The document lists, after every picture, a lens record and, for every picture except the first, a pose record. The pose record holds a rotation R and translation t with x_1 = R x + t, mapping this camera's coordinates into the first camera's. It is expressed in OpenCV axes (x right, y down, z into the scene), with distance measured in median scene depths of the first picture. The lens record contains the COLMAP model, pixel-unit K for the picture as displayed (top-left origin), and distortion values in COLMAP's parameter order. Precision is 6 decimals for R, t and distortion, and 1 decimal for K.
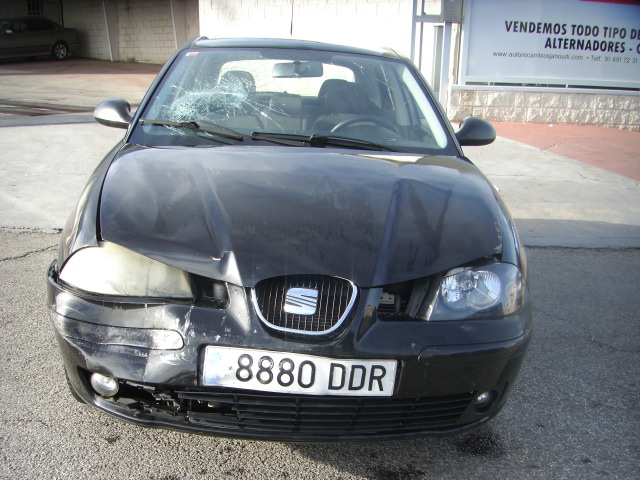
lens RADIAL K [[720.2, 0, 292.7], [0, 720.2, 338.1], [0, 0, 1]] dist [-0.170356, 0.063862]
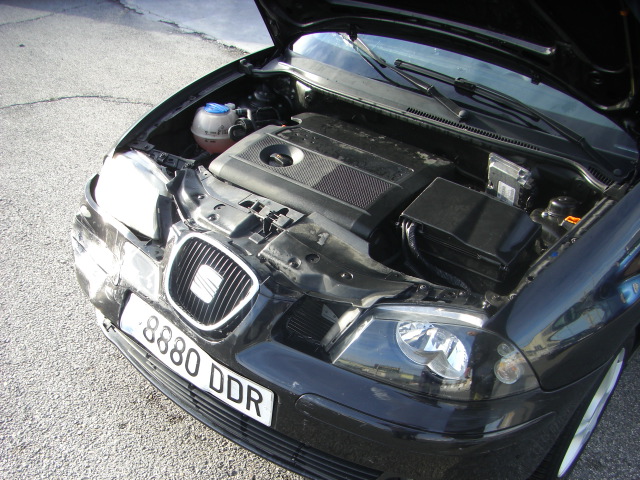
lens RADIAL K [[720.2, 0, 292.7], [0, 720.2, 338.1], [0, 0, 1]] dist [-0.170356, 0.063862]
pose [[0.757887, 0.393471, -0.520373, 0.545496], [-0.280049, 0.916635, 0.285226, -0.257334], [0.589220, -0.070439, 0.804897, 0.340977]]
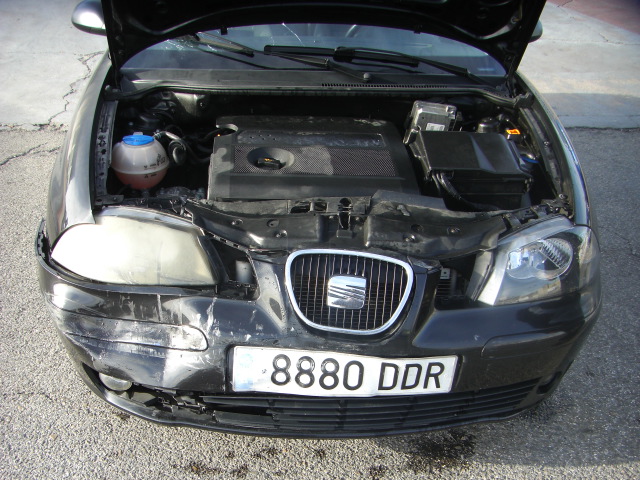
lens RADIAL K [[720.2, 0, 292.7], [0, 720.2, 338.1], [0, 0, 1]] dist [-0.170356, 0.063862]
pose [[0.999448, -0.032525, 0.006839, -0.055279], [0.030365, 0.977239, 0.209958, -0.168891], [-0.013512, -0.209634, 0.977686, 0.164414]]
